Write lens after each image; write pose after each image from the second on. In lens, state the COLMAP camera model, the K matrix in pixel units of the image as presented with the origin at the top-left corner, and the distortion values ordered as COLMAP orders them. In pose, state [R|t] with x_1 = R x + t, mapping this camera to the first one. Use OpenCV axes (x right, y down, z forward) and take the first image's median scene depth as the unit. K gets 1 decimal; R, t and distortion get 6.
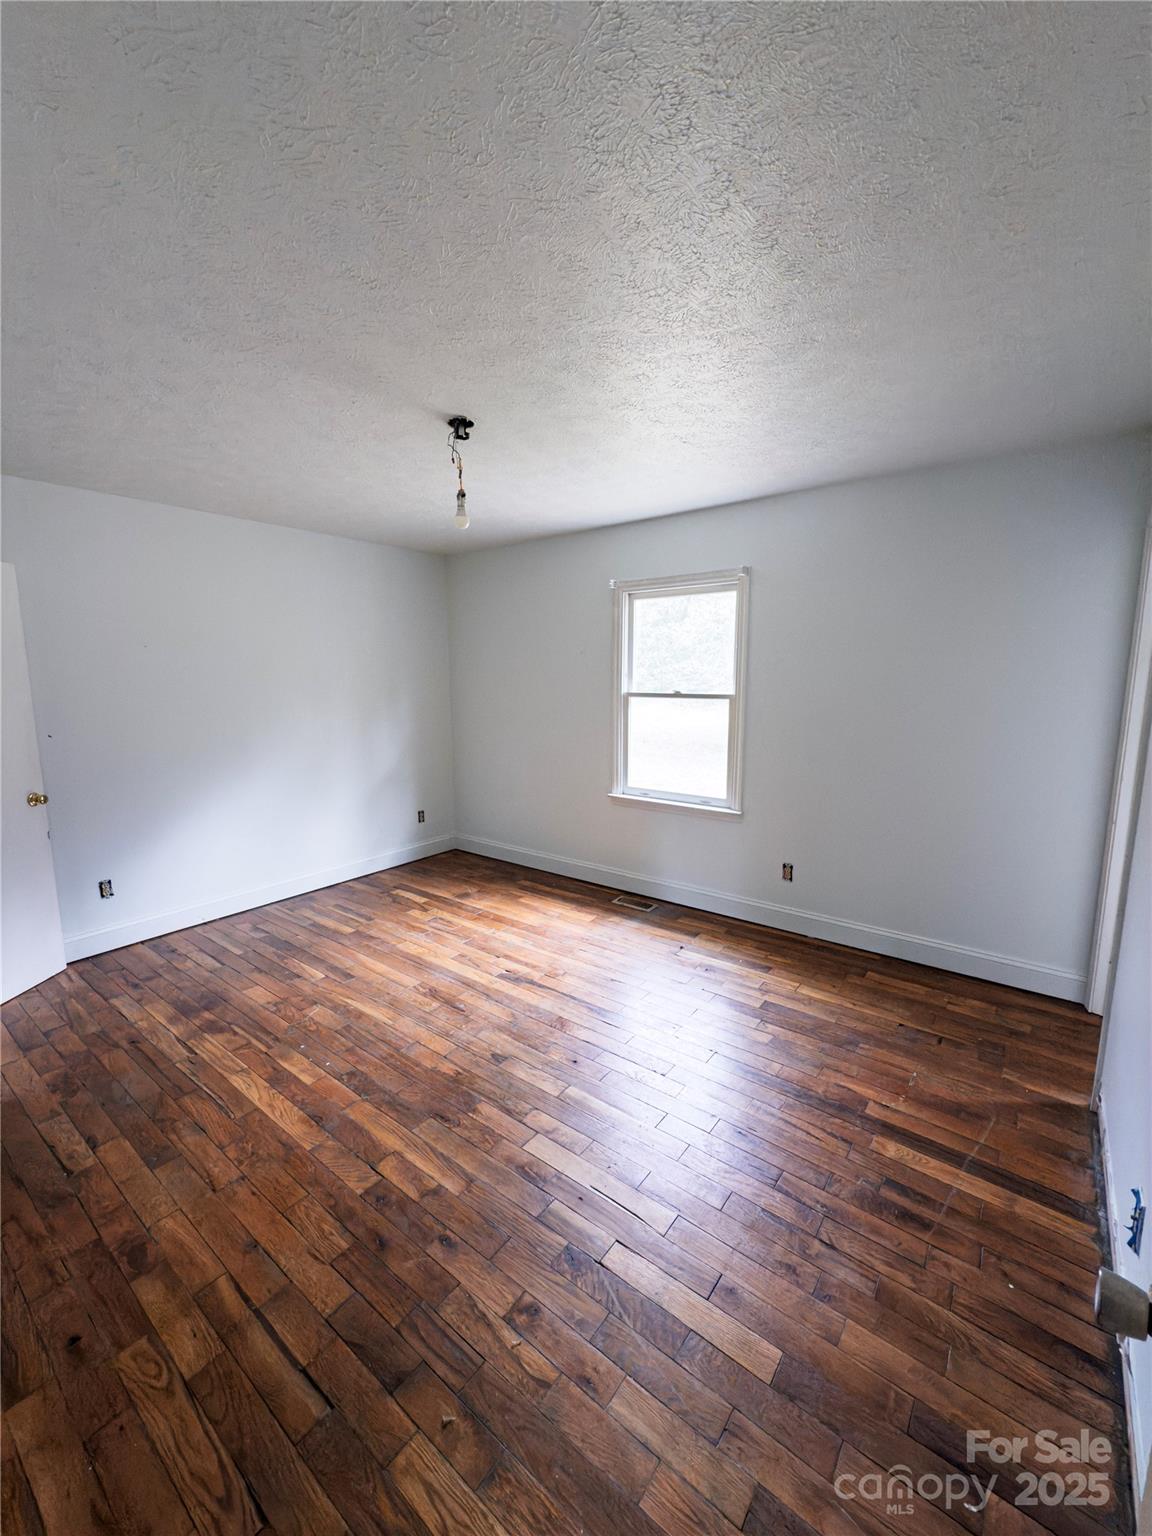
lens RADIAL K [[616.2, 0, 577.6], [0, 616.2, 768.8], [0, 0, 1]] dist [0.001313, 0.000323]
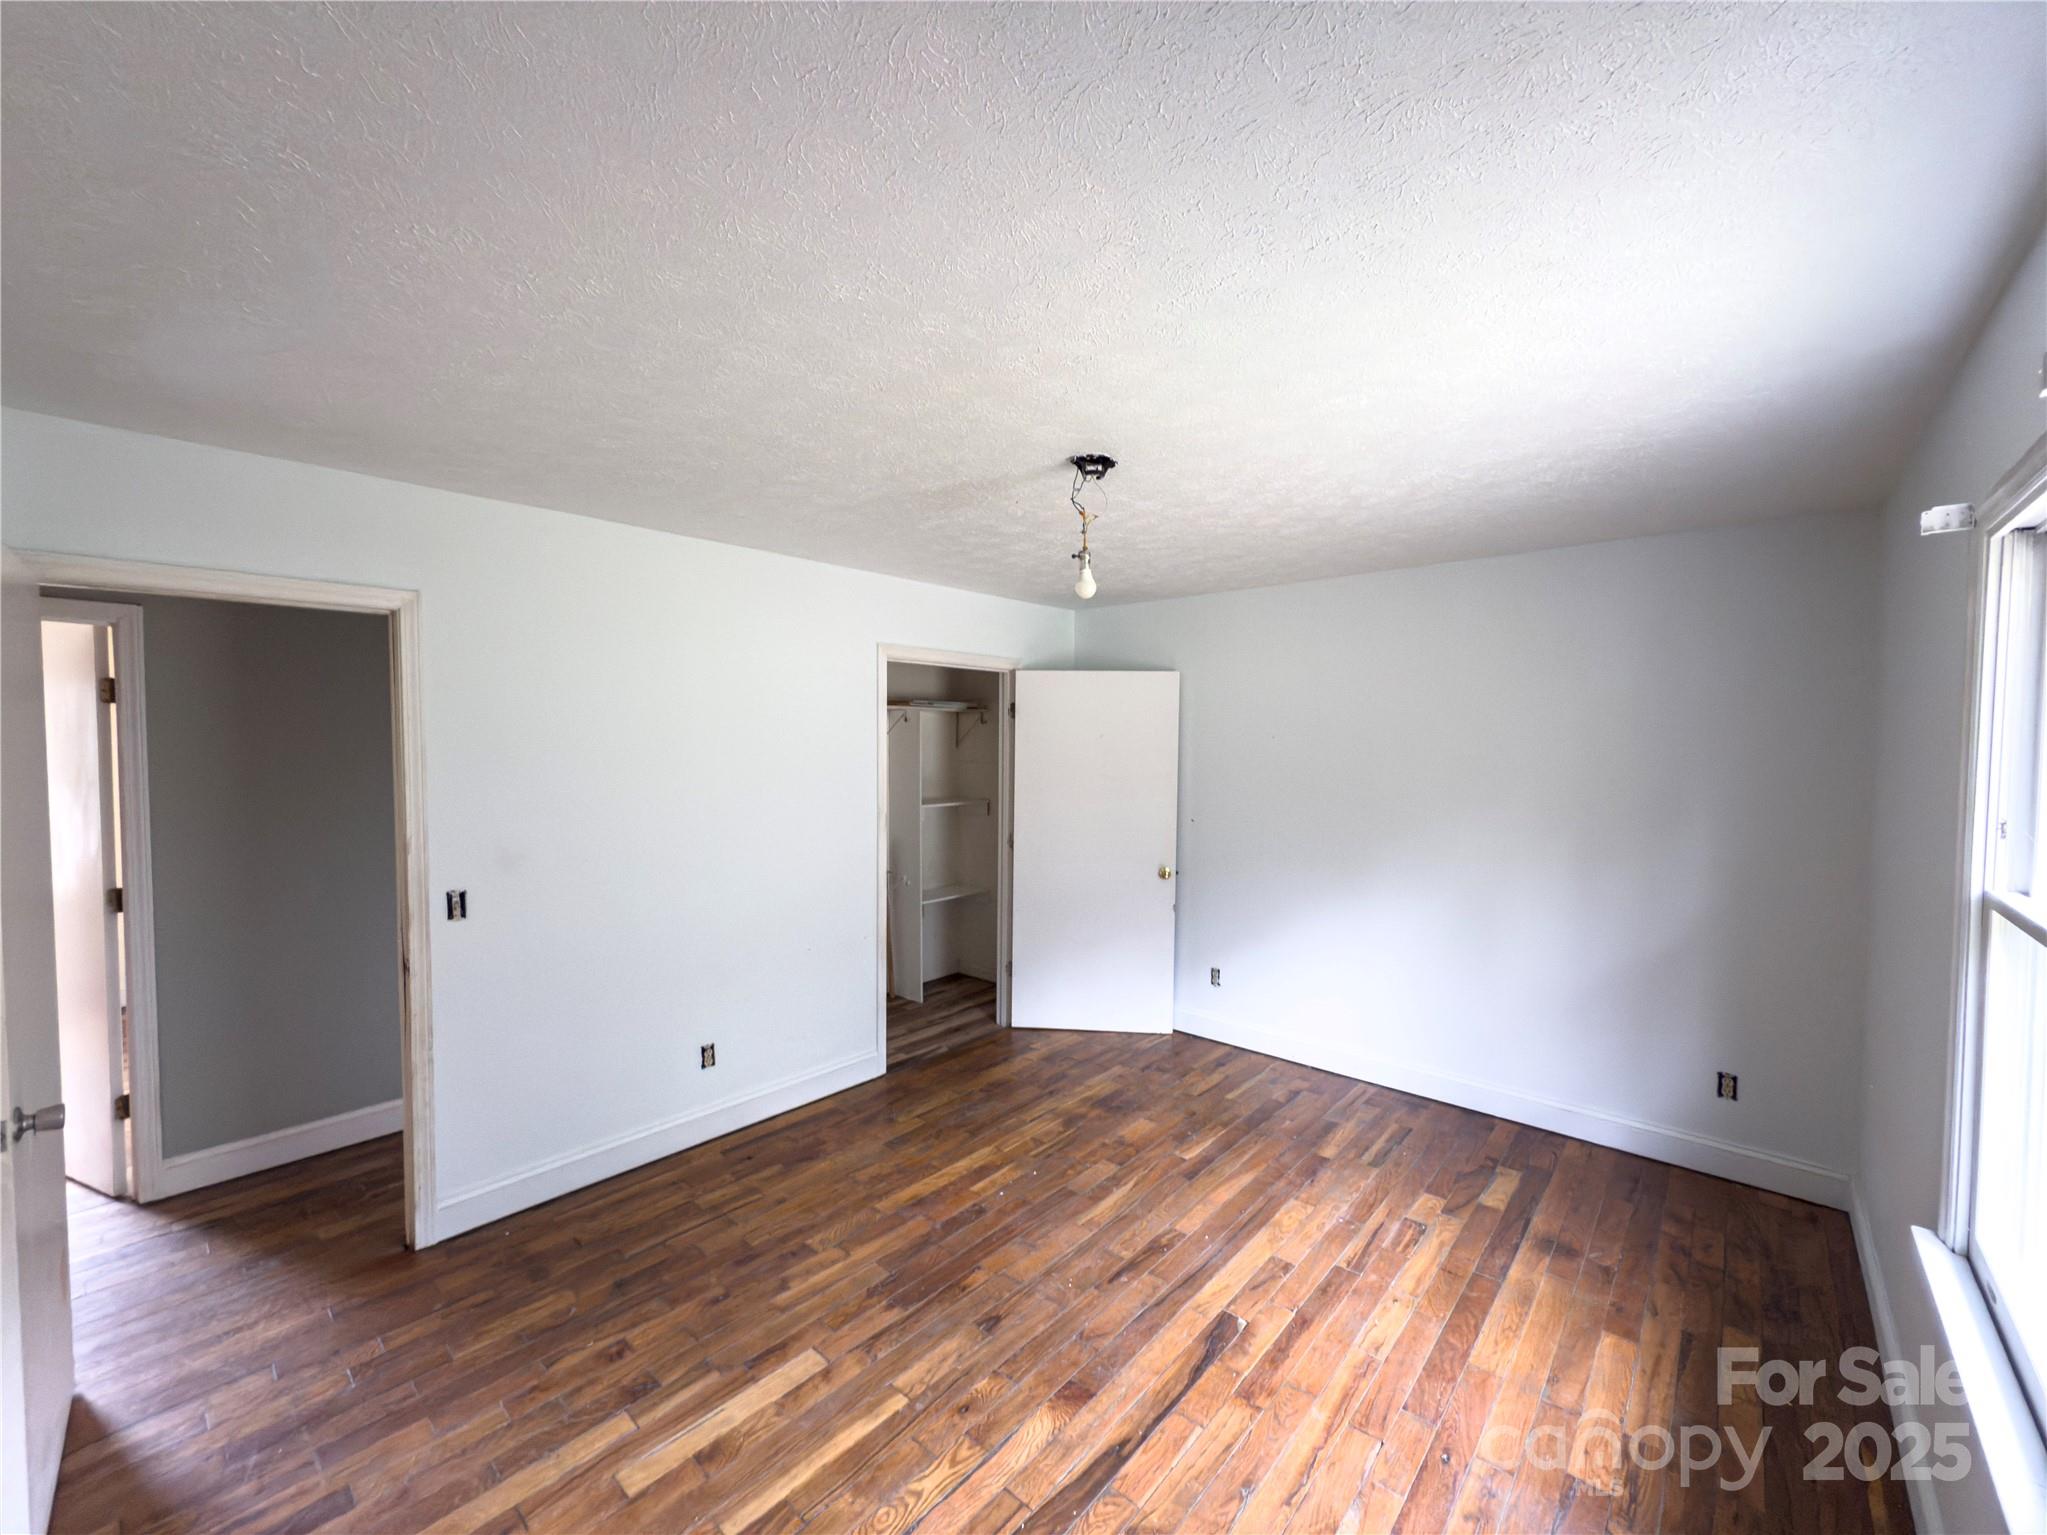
lens RADIAL K [[821.2, 0, 1026.3], [0, 821.2, 767.9], [0, 0, 1]] dist [0.001313, 0.000323]
pose [[-0.070719, 0.037244, -0.996801, 0.634512], [-0.153967, 0.986919, 0.047798, -0.173718], [0.985542, 0.156855, -0.064060, 0.800852]]
